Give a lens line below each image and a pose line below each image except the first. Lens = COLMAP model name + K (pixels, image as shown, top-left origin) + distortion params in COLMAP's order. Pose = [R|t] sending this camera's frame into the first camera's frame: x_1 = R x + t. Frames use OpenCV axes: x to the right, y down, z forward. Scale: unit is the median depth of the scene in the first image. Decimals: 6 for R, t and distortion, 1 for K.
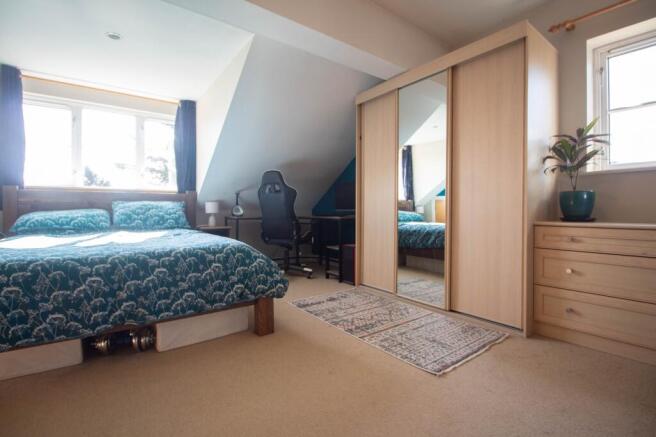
lens RADIAL K [[307.0, 0, 328.6], [0, 307.0, 219.8], [0, 0, 1]] dist [-0.015599, -0.003807]
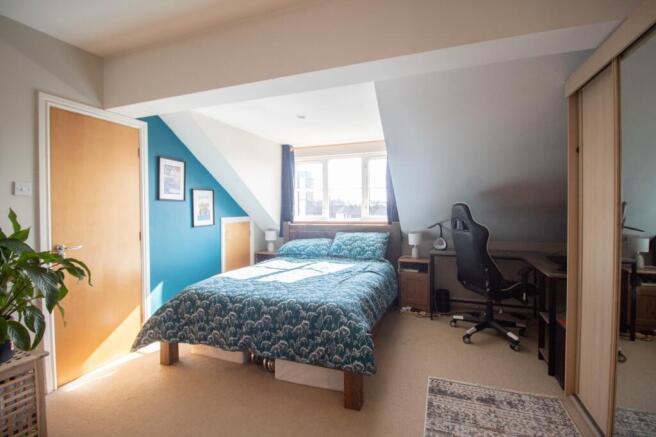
lens RADIAL K [[307.0, 0, 326.2], [0, 307.0, 213.3], [0, 0, 1]] dist [-0.015599, -0.003807]
pose [[0.536287, 0.007771, -0.844000, 0.379621], [-0.010782, 0.999939, 0.002356, -0.157099], [0.843967, 0.007836, 0.536338, 0.307739]]
